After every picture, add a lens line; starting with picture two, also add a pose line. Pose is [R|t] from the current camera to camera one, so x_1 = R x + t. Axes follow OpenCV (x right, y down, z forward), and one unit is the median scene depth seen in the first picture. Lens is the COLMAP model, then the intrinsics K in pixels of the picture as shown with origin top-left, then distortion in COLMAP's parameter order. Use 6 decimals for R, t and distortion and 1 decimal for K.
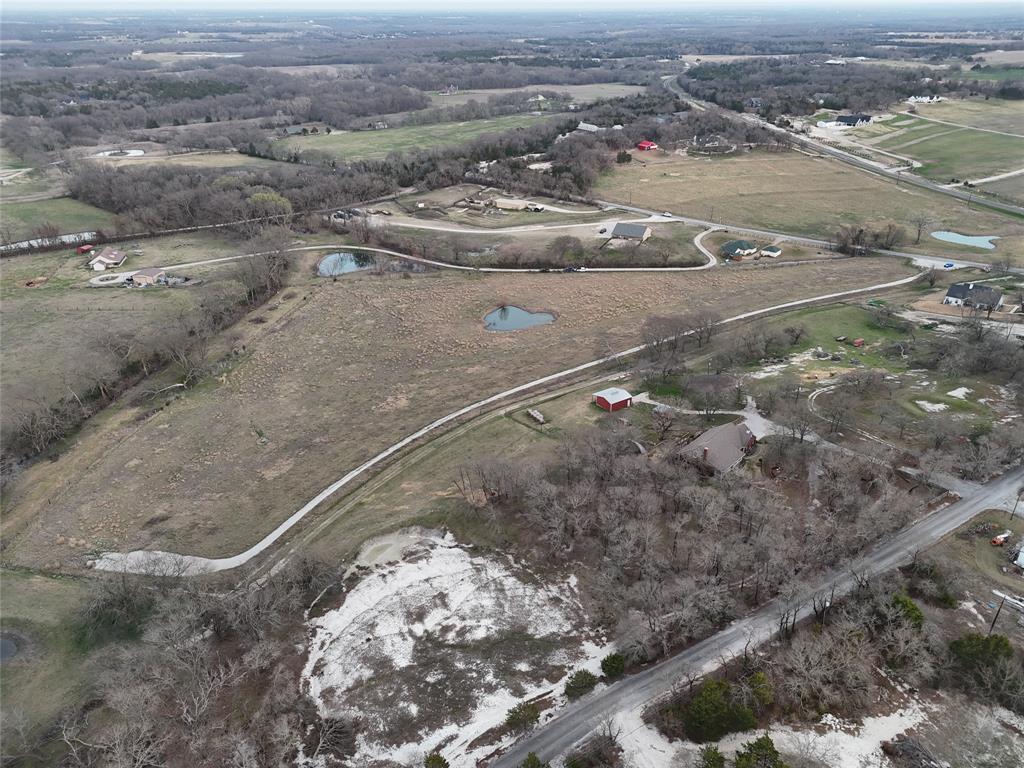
lens RADIAL K [[751.3, 0, 517.8], [0, 751.3, 382.7], [0, 0, 1]] dist [0.072588, -0.063639]
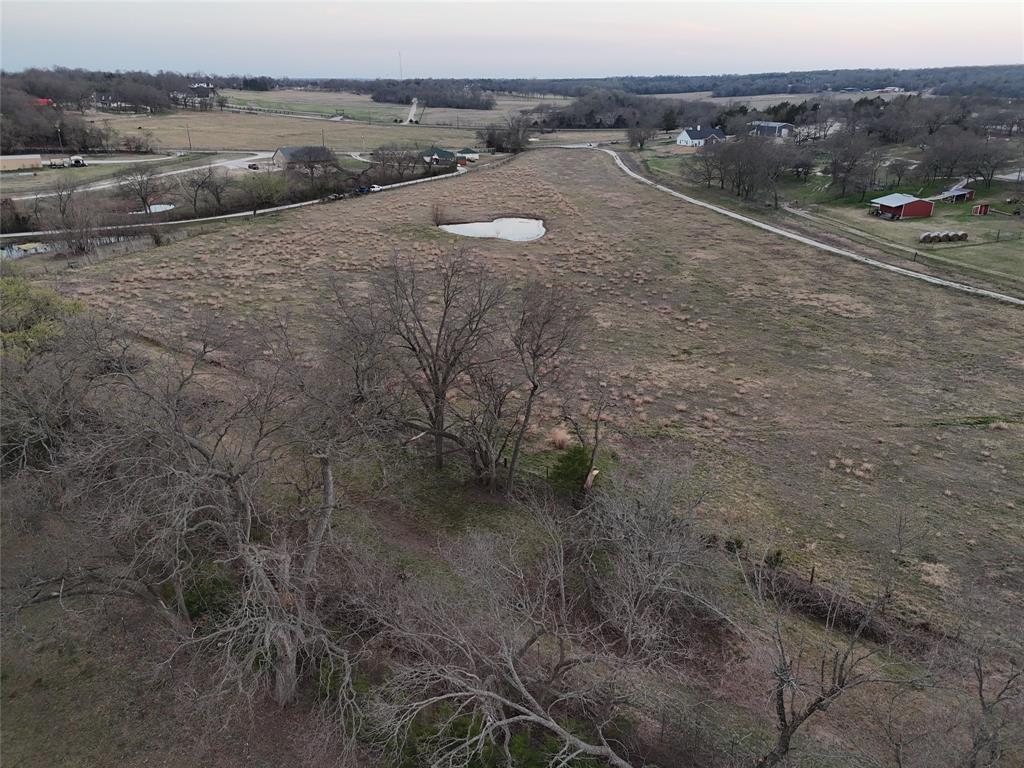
lens RADIAL K [[751.3, 0, 515.3], [0, 751.3, 382.4], [0, 0, 1]] dist [0.072588, -0.063639]
pose [[0.444335, -0.328072, 0.833628, -0.644092], [0.396095, 0.906583, 0.145659, -0.072244], [-0.803539, 0.265475, 0.532774, 0.896031]]
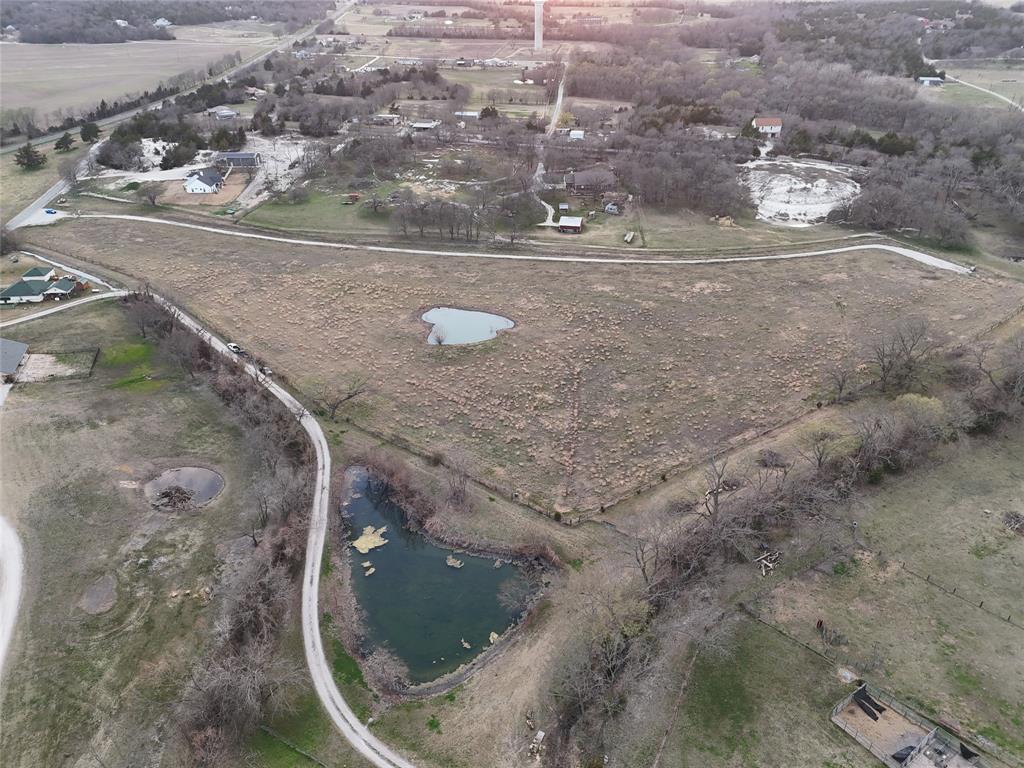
lens RADIAL K [[751.3, 0, 516.7], [0, 751.3, 383.6], [0, 0, 1]] dist [0.072588, -0.063639]
pose [[-0.698226, -0.351295, 0.623756, -0.669699], [0.327306, 0.618259, 0.714582, -0.717957], [-0.636672, 0.703099, -0.316704, 1.561842]]
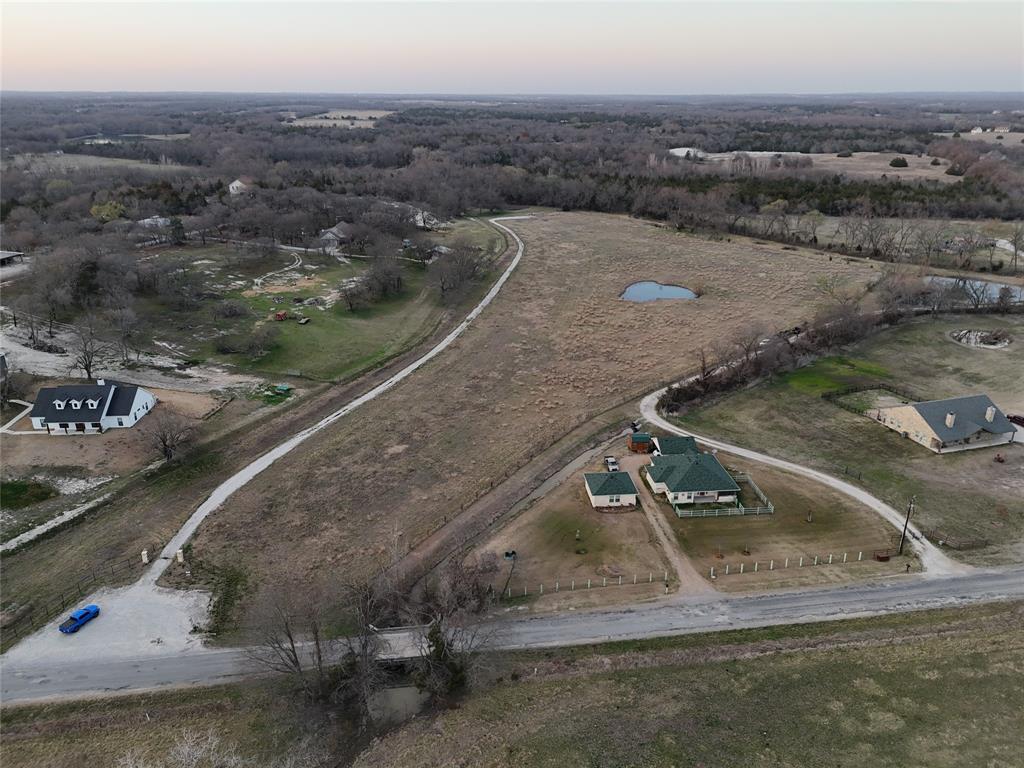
lens RADIAL K [[751.3, 0, 516.5], [0, 751.3, 386.9], [0, 0, 1]] dist [0.072588, -0.063639]
pose [[-0.709693, 0.257318, -0.655837, 0.883301], [-0.312630, 0.719209, 0.620485, -0.618178], [0.631346, 0.645388, -0.429972, 1.678316]]
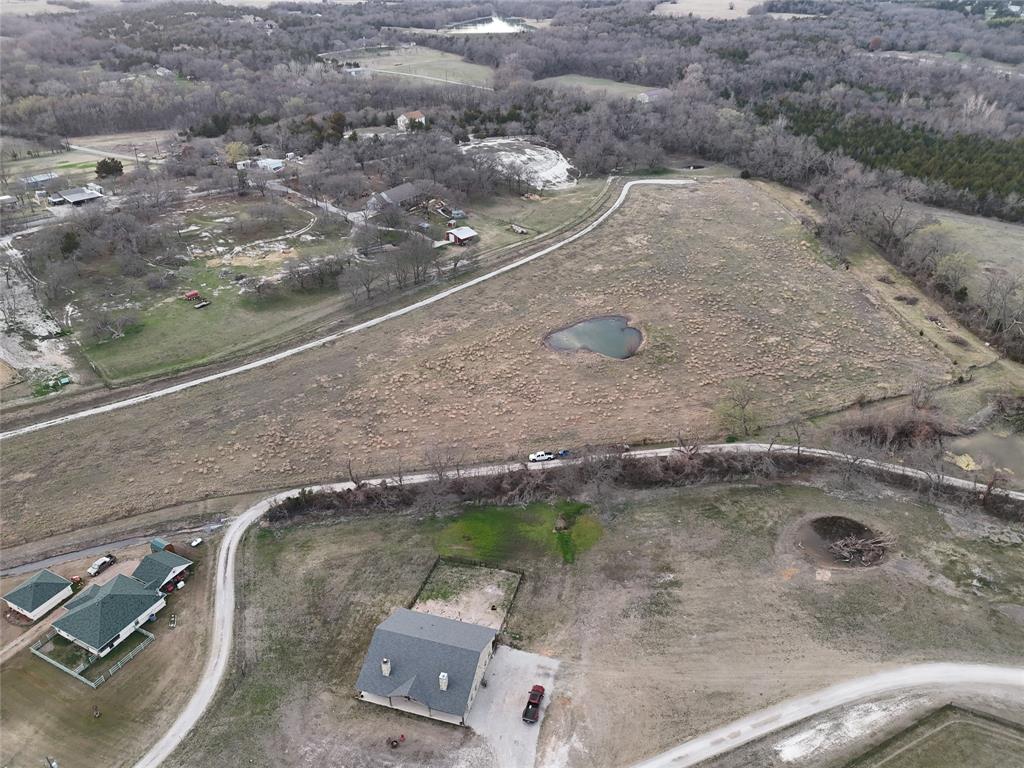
lens RADIAL K [[751.3, 0, 514.9], [0, 751.3, 384.6], [0, 0, 1]] dist [0.072588, -0.063639]
pose [[-0.979847, 0.110739, -0.166246, 0.257551], [-0.077798, 0.554978, 0.828219, -0.827541], [0.183979, 0.824461, -0.535178, 1.772731]]
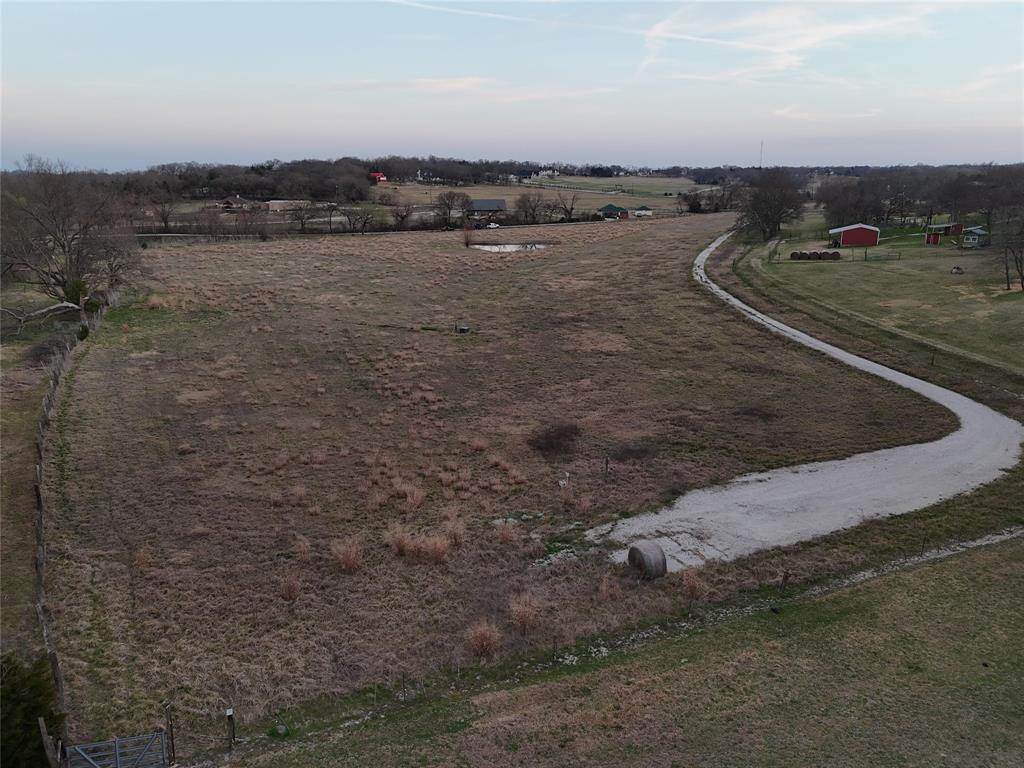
lens RADIAL K [[751.3, 0, 517.7], [0, 751.3, 385.8], [0, 0, 1]] dist [0.072588, -0.063639]
pose [[0.824299, -0.149964, 0.545933, -0.480424], [0.252761, 0.960325, -0.117847, 0.144461], [-0.506600, 0.235132, 0.829500, 0.583401]]
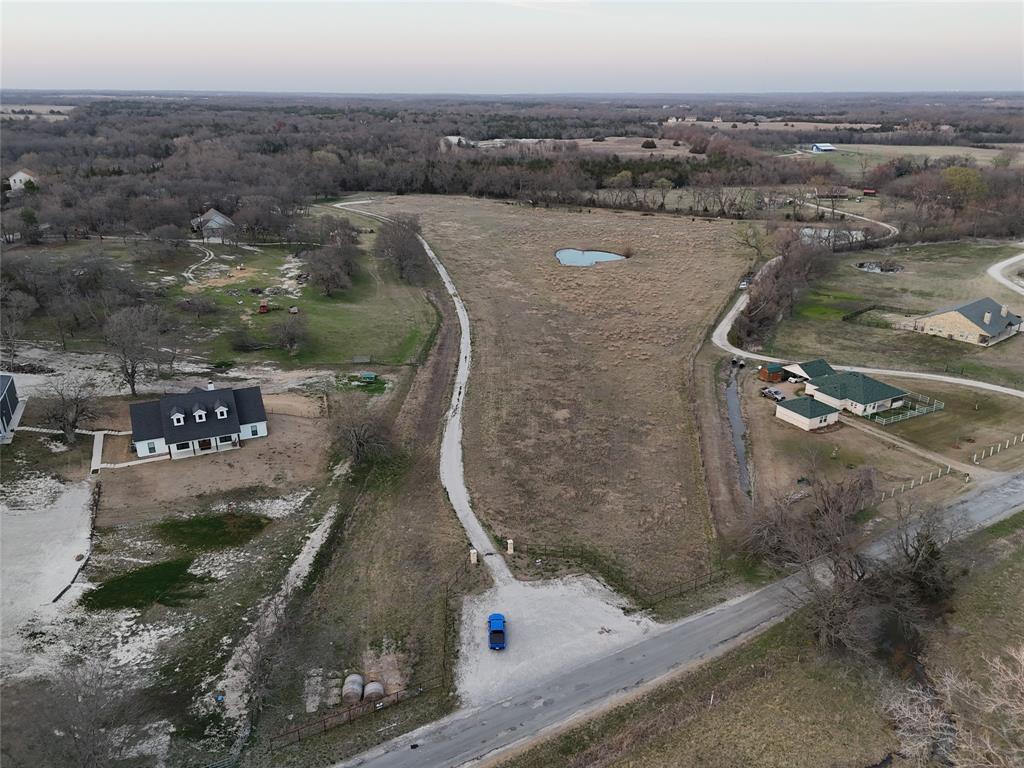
lens RADIAL K [[751.3, 0, 517.0], [0, 751.3, 385.6], [0, 0, 1]] dist [0.072588, -0.063639]
pose [[-0.387972, 0.334805, -0.858710, 1.049018], [-0.410341, 0.771510, 0.486202, -0.457440], [0.825286, 0.540997, -0.161940, 1.449033]]
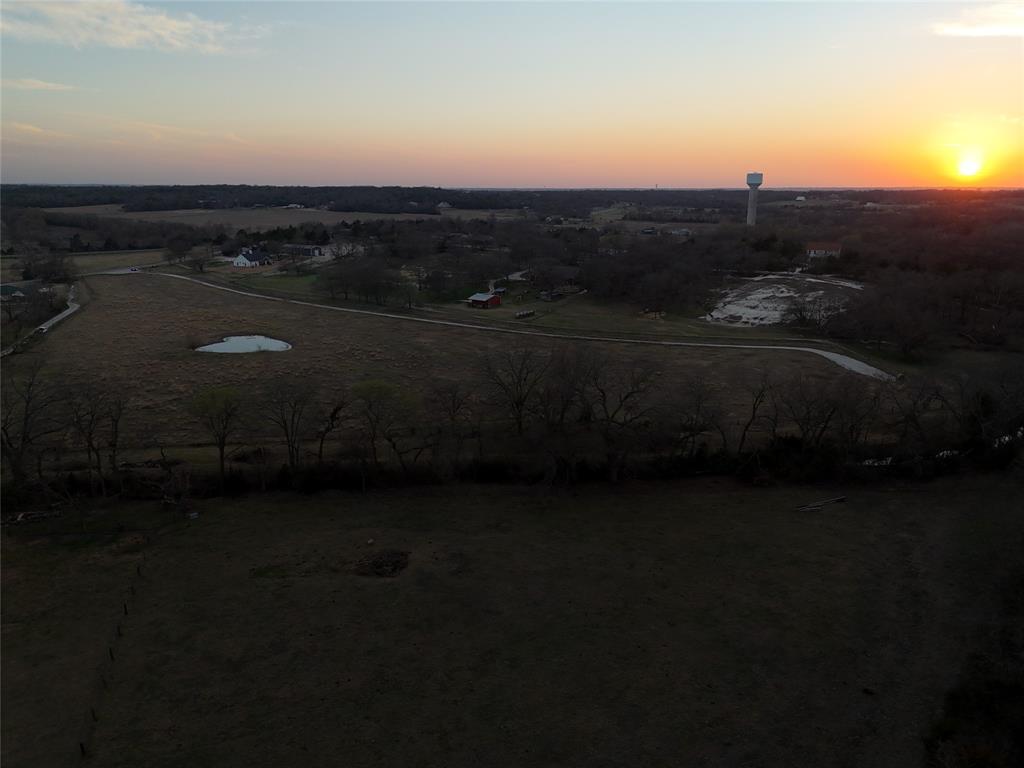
lens RADIAL K [[751.3, 0, 516.3], [0, 751.3, 385.9], [0, 0, 1]] dist [0.072588, -0.063639]
pose [[-0.315828, -0.239224, 0.918164, -0.962880], [0.419350, 0.832855, 0.361245, -0.260119], [-0.851116, 0.499123, -0.162720, 1.146578]]
